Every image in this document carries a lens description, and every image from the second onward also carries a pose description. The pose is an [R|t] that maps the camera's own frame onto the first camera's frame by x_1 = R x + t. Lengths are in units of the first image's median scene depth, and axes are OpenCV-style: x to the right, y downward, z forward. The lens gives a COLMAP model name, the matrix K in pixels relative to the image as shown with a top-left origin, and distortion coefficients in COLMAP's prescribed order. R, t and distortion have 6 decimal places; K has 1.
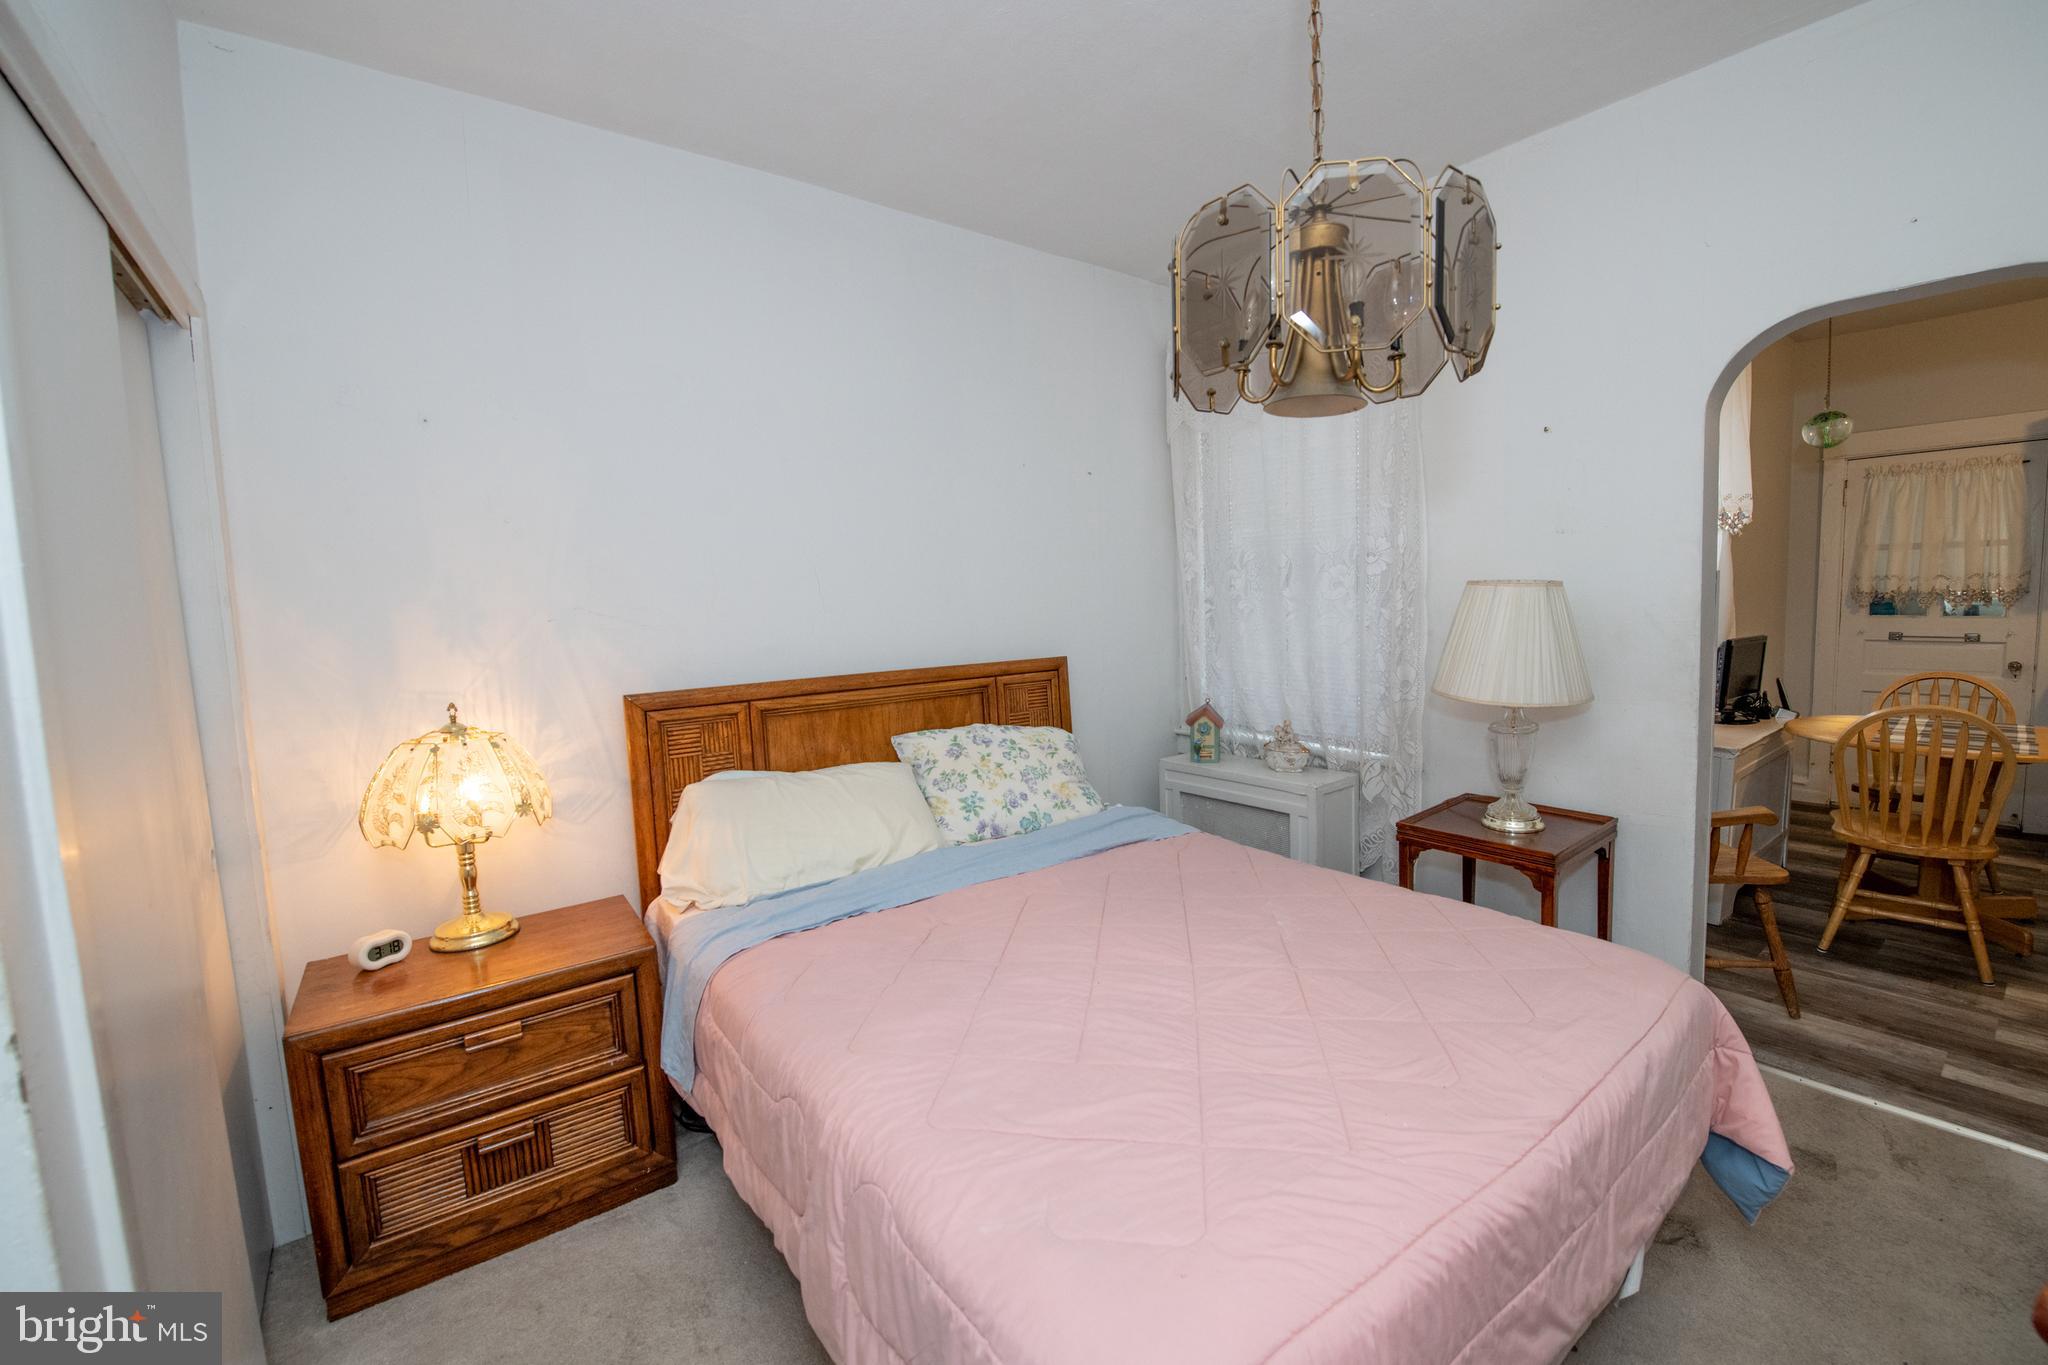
lens RADIAL K [[835.6, 0, 1028.7], [0, 835.6, 670.0], [0, 0, 1]] dist [-0.021568, -0.001331]
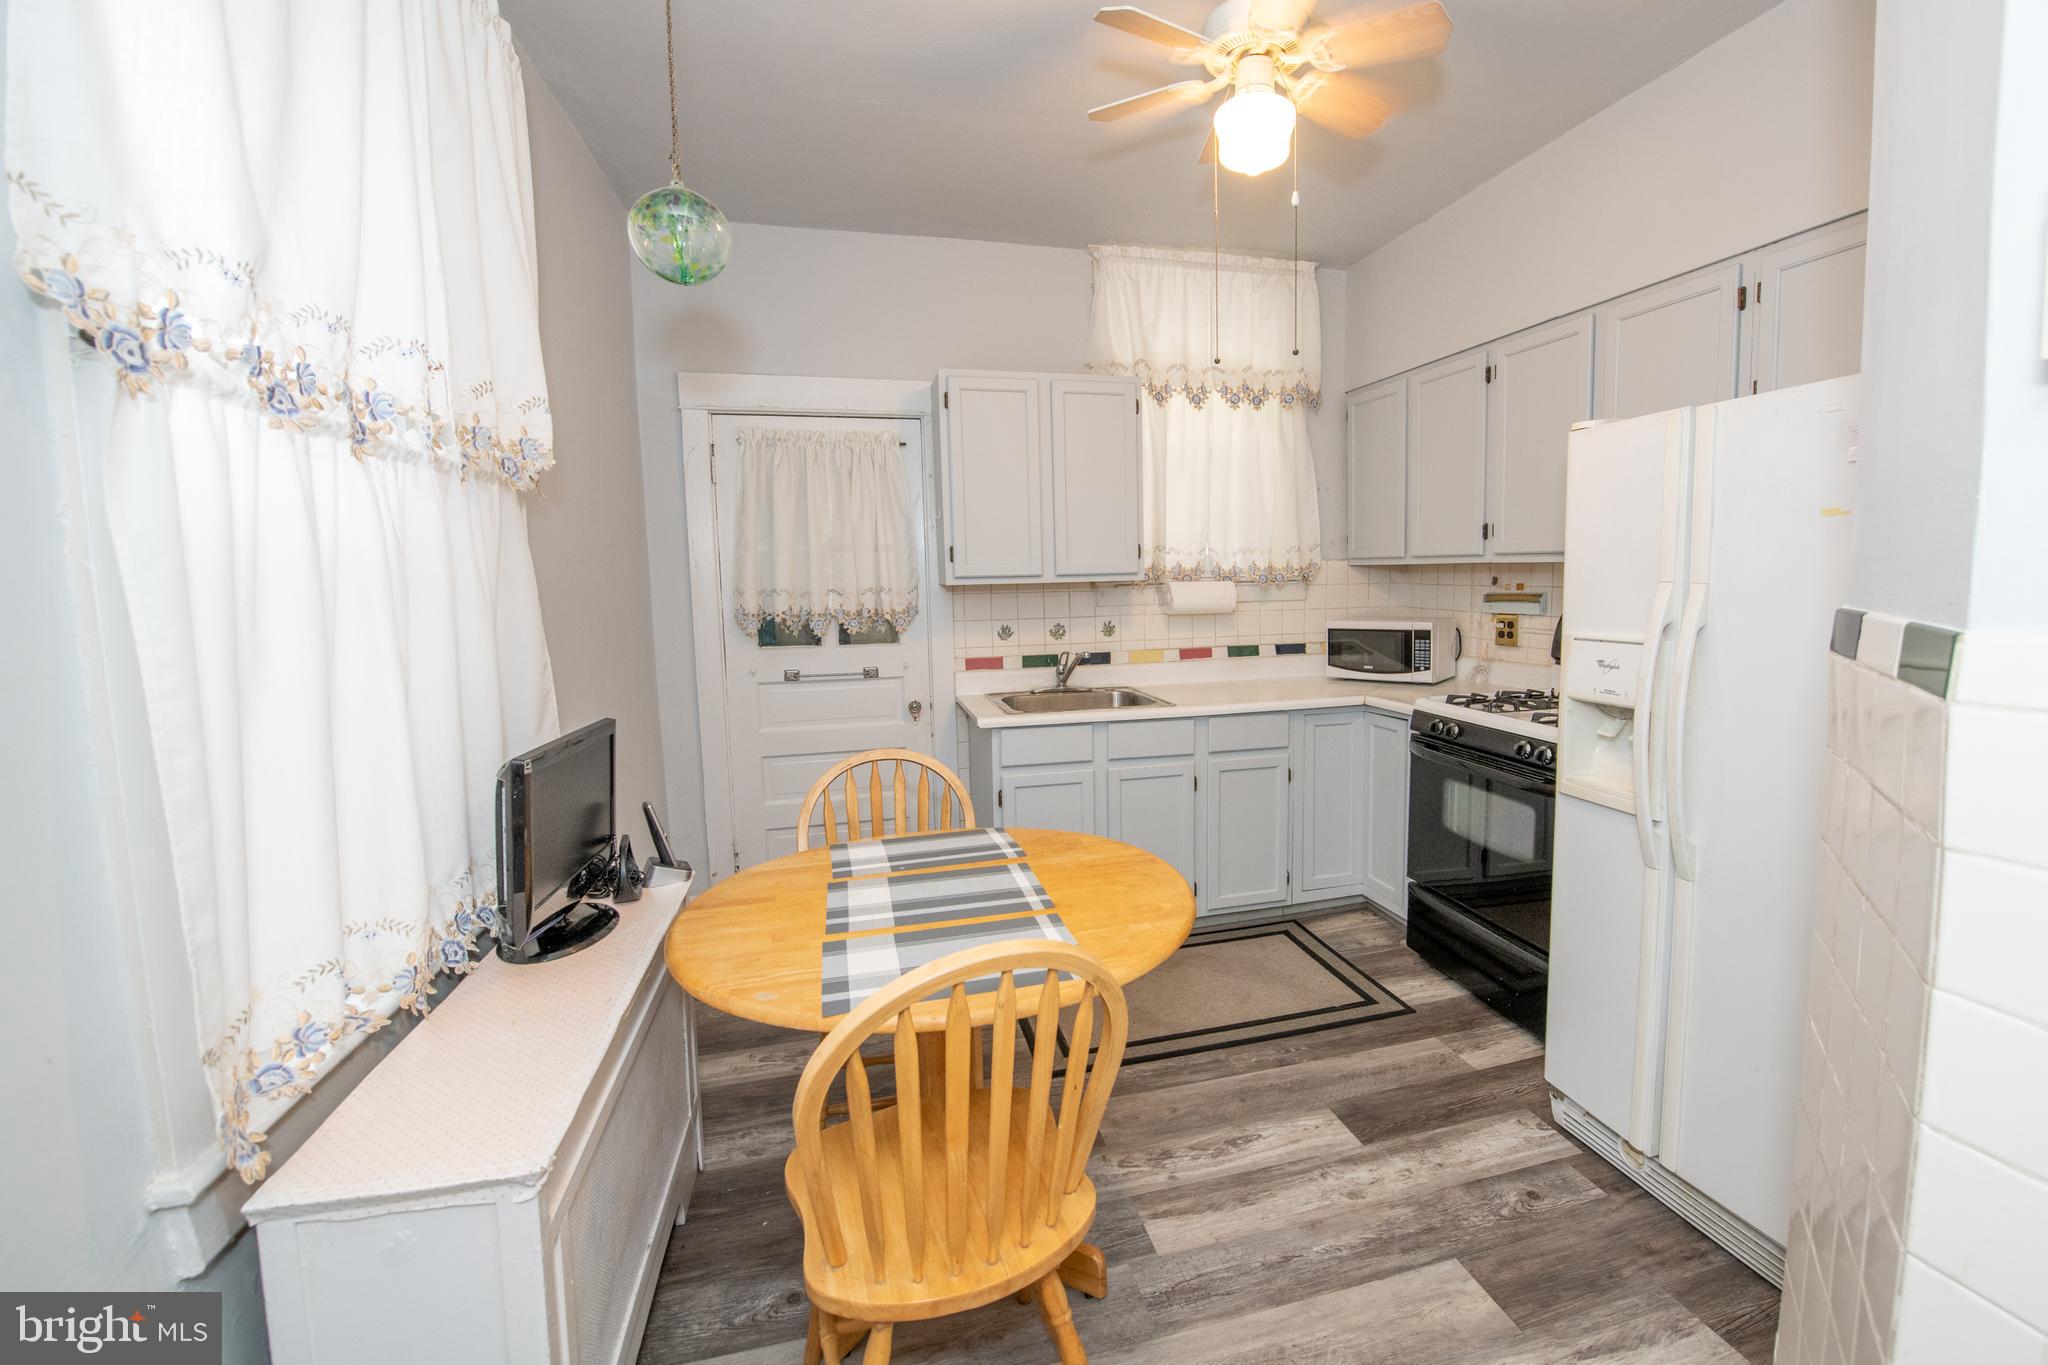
lens RADIAL K [[876.0, 0, 1091.8], [0, 876.0, 667.8], [0, 0, 1]] dist [-0.019901, -0.000359]
pose [[0.368231, -0.070548, 0.927054, 1.151440], [0.087606, 0.995313, 0.040945, -0.140755], [-0.925598, 0.066138, 0.372686, 1.192544]]
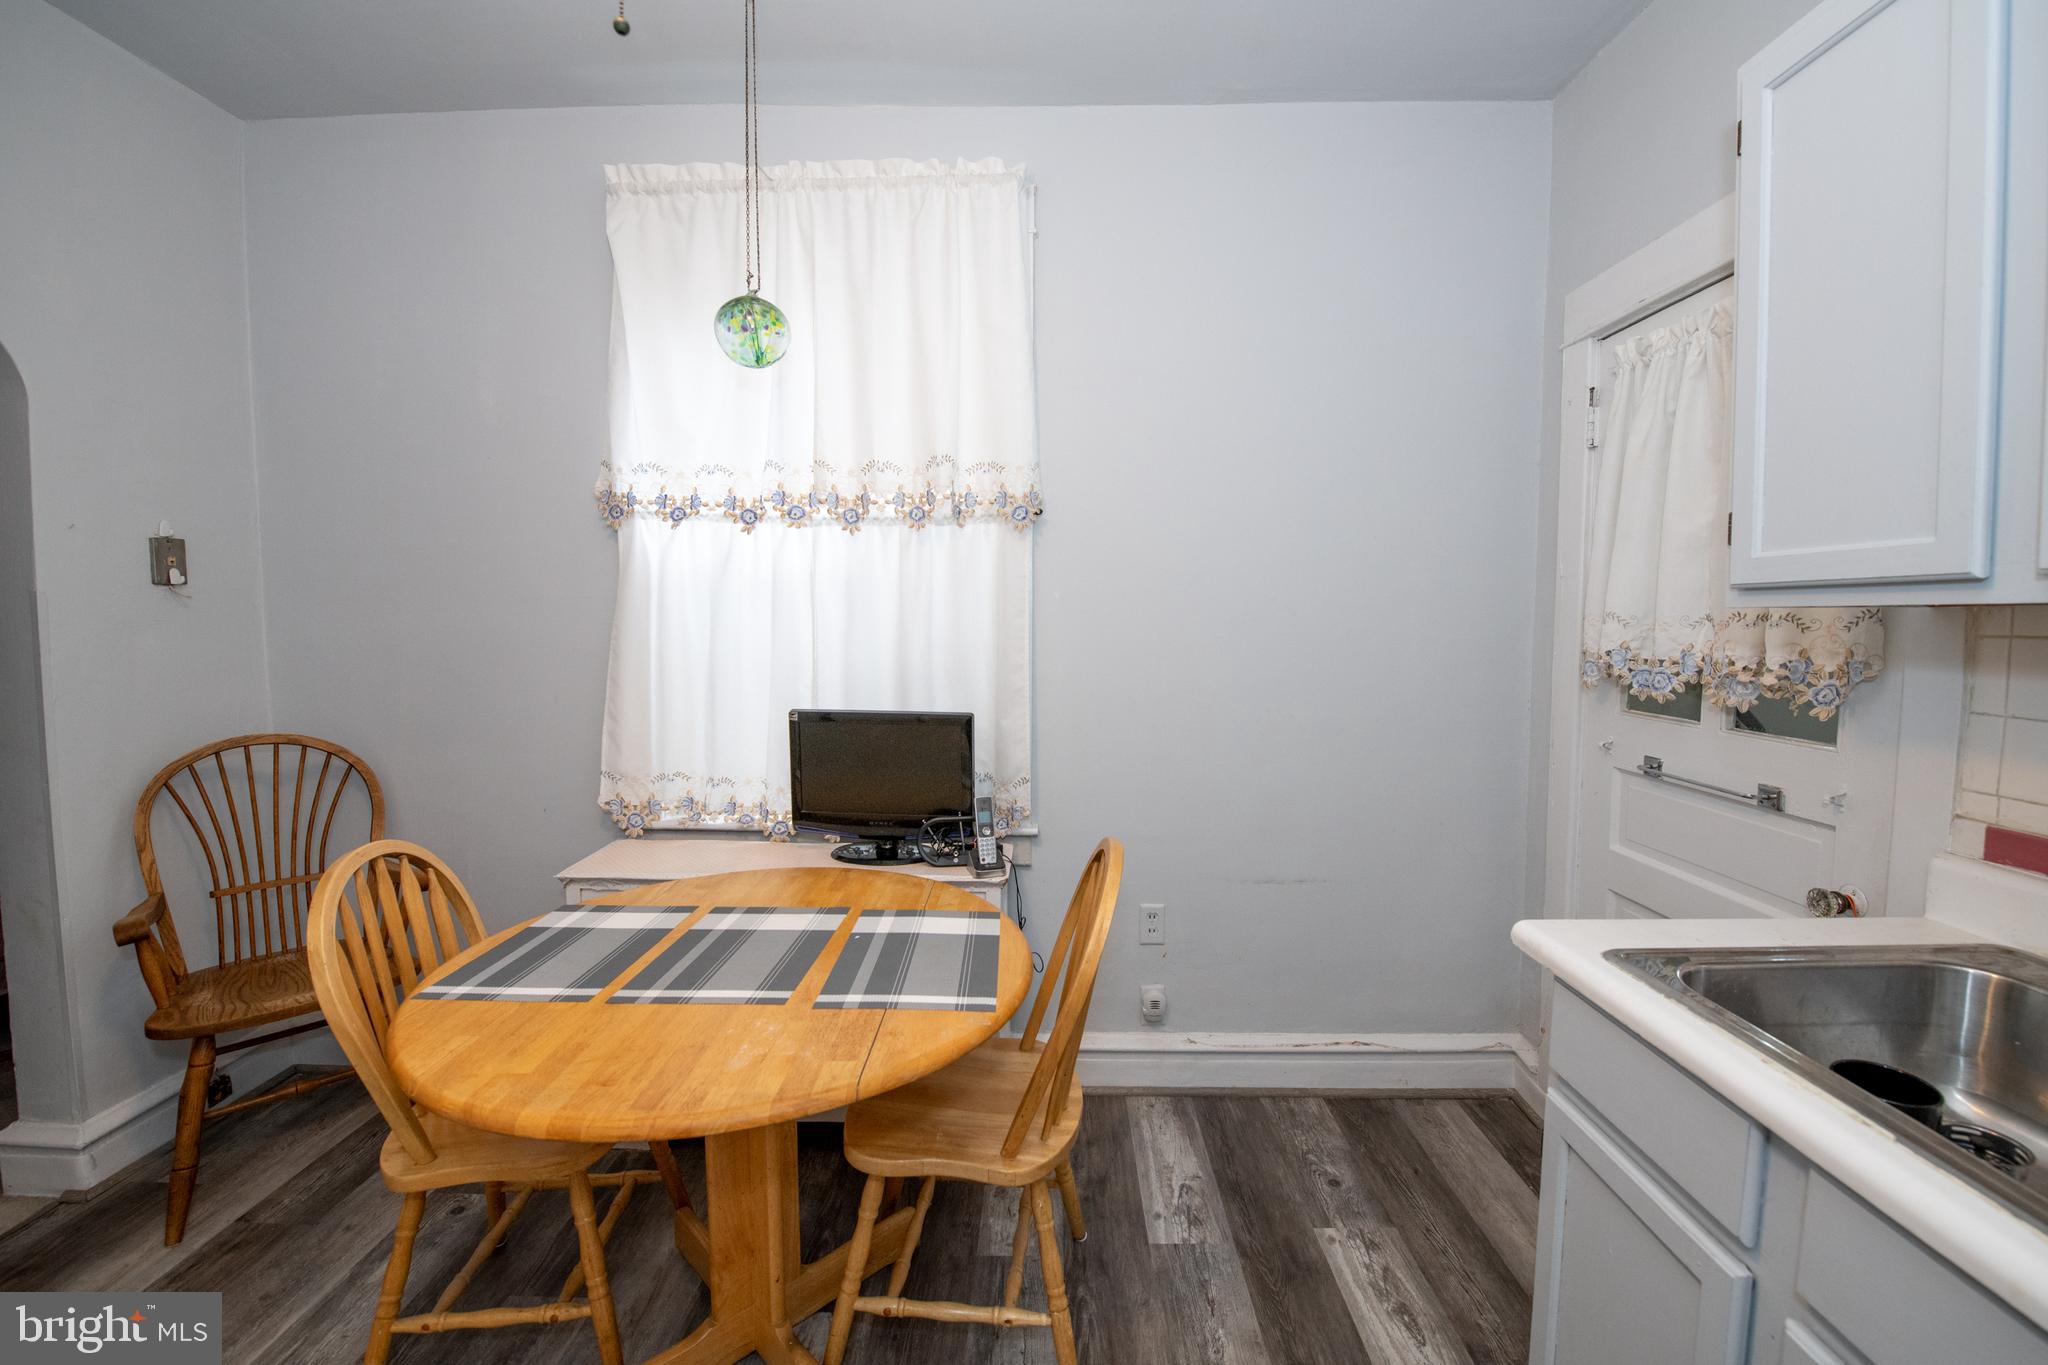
lens RADIAL K [[835.6, 0, 1028.7], [0, 835.6, 670.0], [0, 0, 1]] dist [-0.021568, -0.001331]
pose [[0.781274, 0.075007, -0.619665, 2.672589], [-0.080404, 0.996576, 0.019257, -0.177855], [0.618988, 0.034779, 0.784630, 1.250057]]
